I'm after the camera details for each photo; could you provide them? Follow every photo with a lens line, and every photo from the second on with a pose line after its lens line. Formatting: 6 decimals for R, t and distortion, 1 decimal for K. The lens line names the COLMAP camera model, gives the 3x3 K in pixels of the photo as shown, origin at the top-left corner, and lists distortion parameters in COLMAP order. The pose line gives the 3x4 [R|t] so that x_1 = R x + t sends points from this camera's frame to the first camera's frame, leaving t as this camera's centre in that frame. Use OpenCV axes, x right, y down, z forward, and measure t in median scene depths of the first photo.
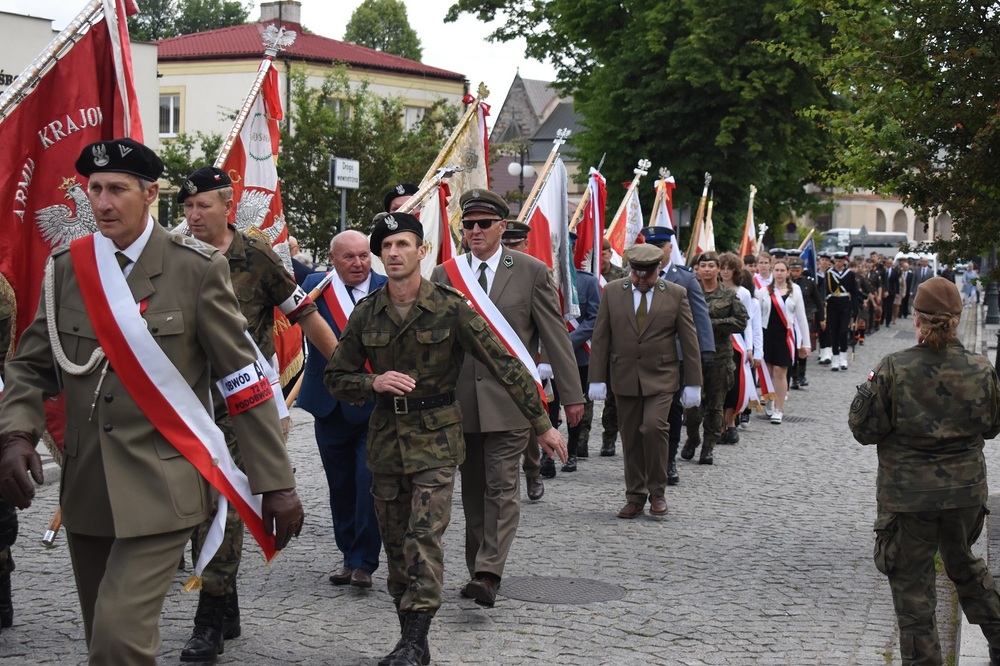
lens RADIAL K [[2220.3, 0, 500.1], [0, 2220.3, 333.2], [0, 0, 1]] dist [0.132557, 0.000000]
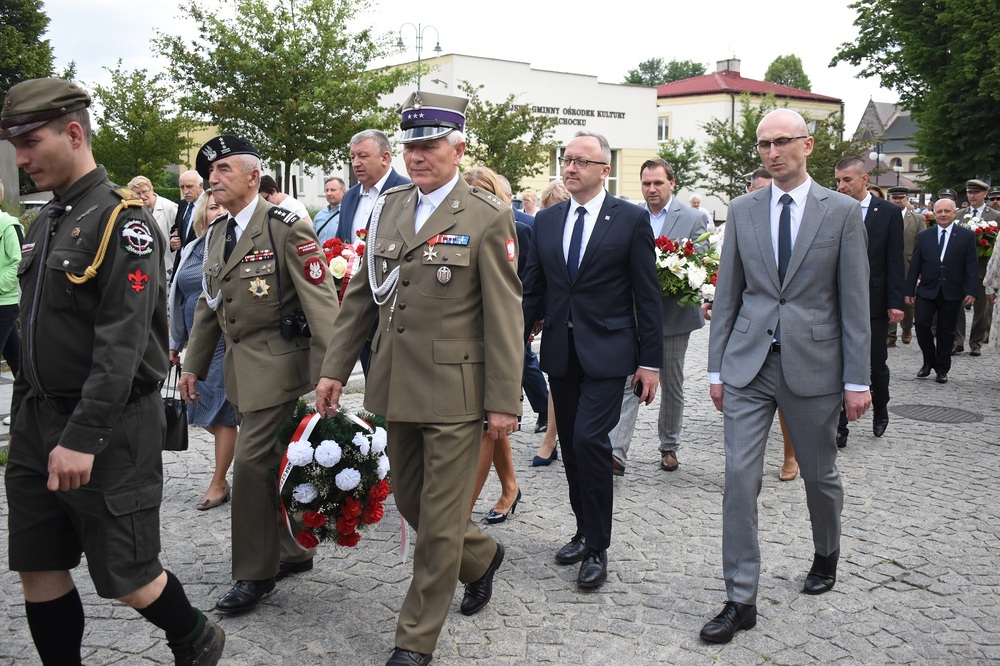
lens RADIAL K [[2220.3, 0, 499.9], [0, 2220.3, 332.9], [0, 0, 1]] dist [0.132557, 0.000000]
pose [[0.917777, 0.031637, -0.395835, 0.403836], [0.006890, 0.995403, 0.095532, -0.102726], [0.397037, -0.090404, 0.913339, -0.603039]]
